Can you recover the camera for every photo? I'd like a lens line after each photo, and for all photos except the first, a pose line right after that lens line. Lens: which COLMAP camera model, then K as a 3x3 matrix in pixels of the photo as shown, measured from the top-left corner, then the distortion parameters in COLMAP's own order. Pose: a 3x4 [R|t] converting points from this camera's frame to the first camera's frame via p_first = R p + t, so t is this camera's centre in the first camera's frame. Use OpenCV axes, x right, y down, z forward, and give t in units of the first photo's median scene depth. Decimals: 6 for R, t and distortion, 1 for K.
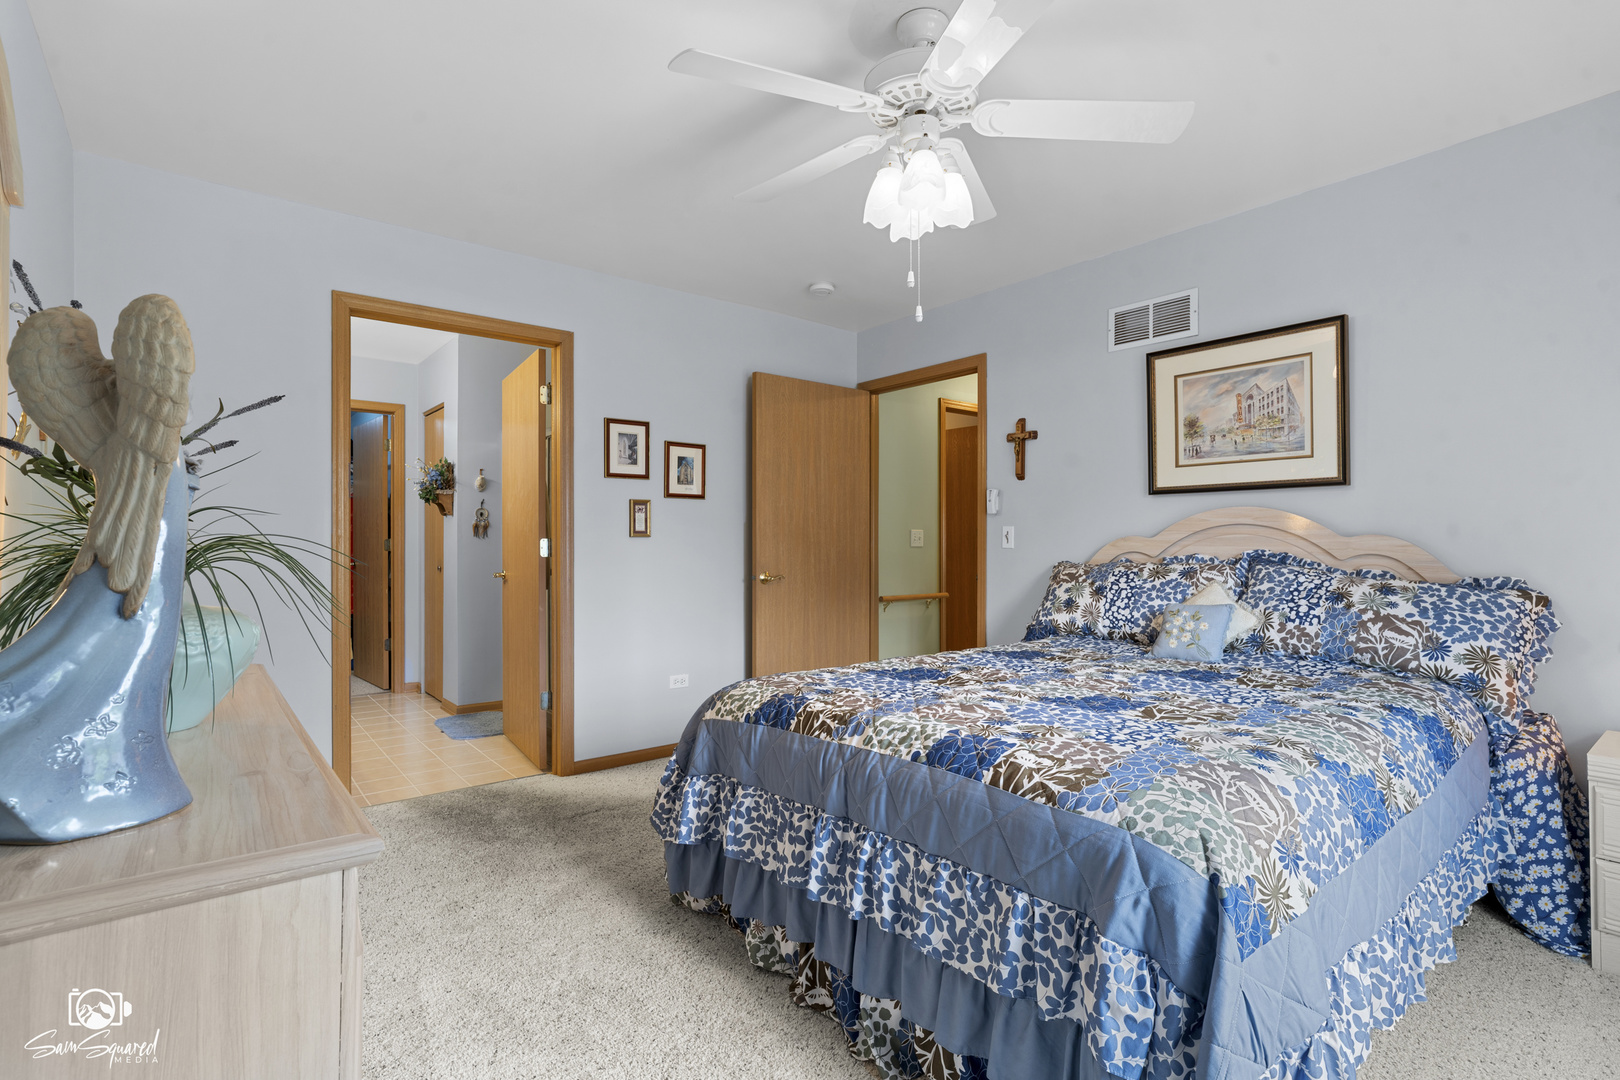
lens RADIAL K [[761.2, 0, 810.5], [0, 761.2, 539.0], [0, 0, 1]] dist [-0.004649, 0.000820]
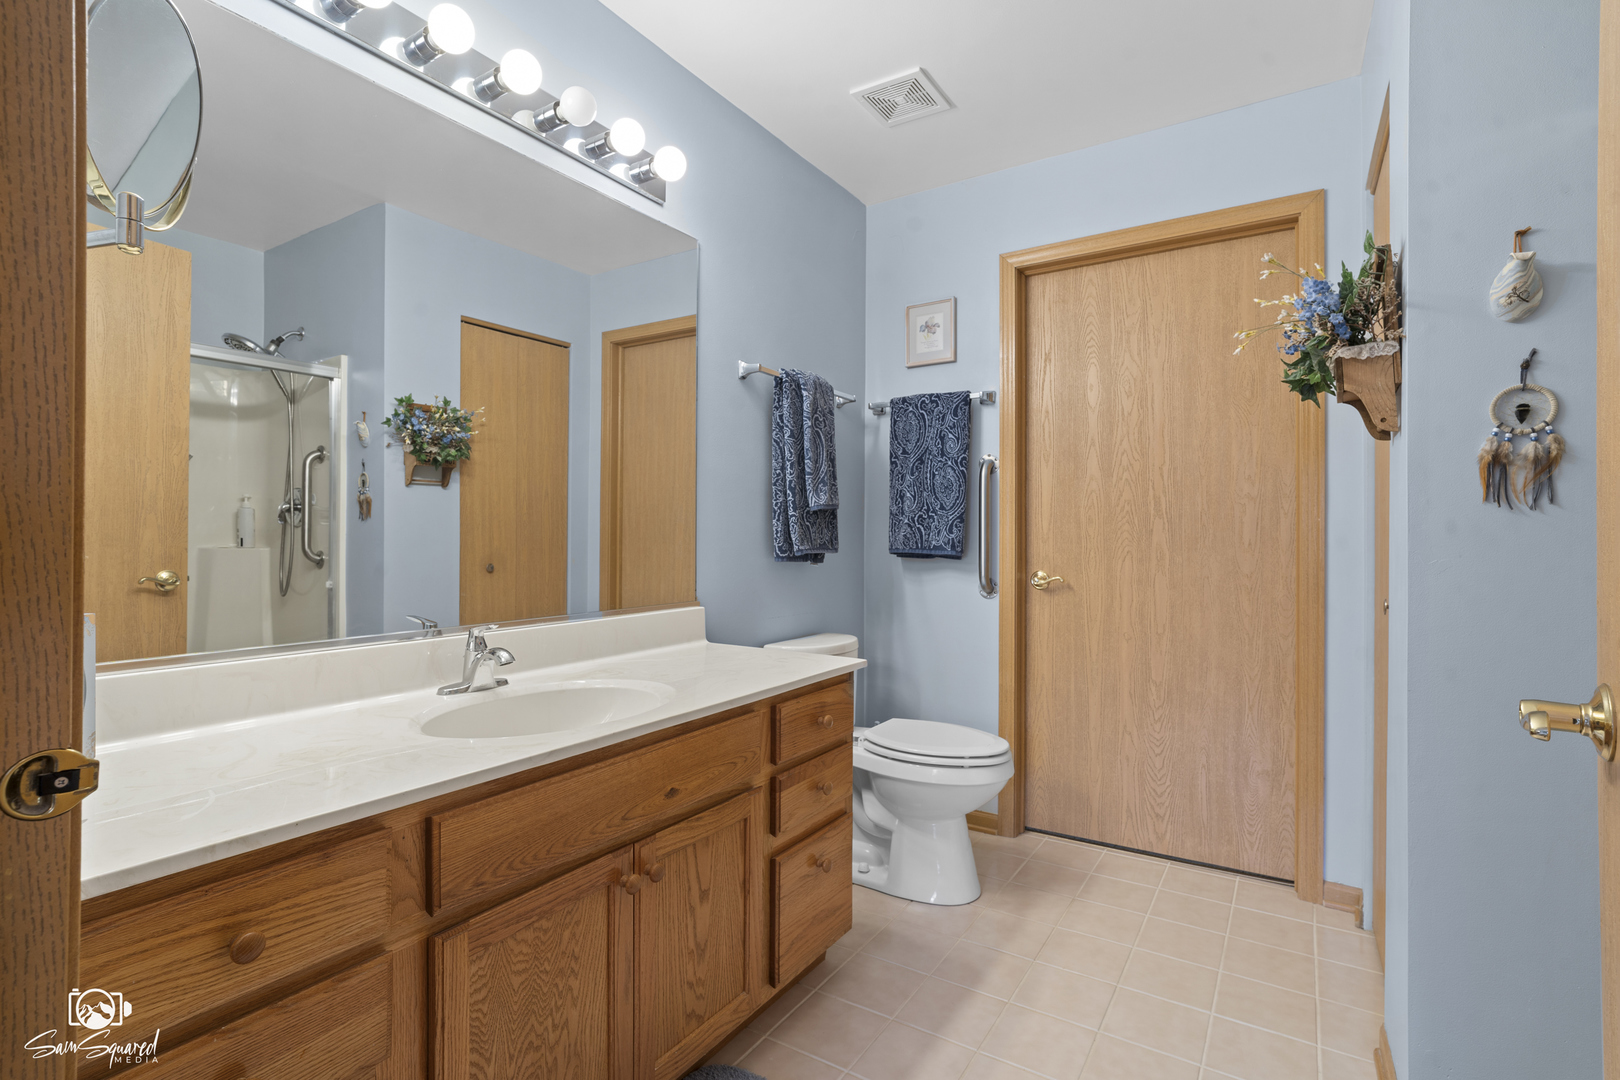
lens RADIAL K [[761.2, 0, 811.9], [0, 761.2, 536.9], [0, 0, 1]] dist [-0.004649, 0.000820]
pose [[0.324427, 0.001571, -0.945909, -0.273028], [0.002682, 0.999993, 0.002581, 0.007259], [0.945907, -0.003374, 0.324420, 0.699016]]
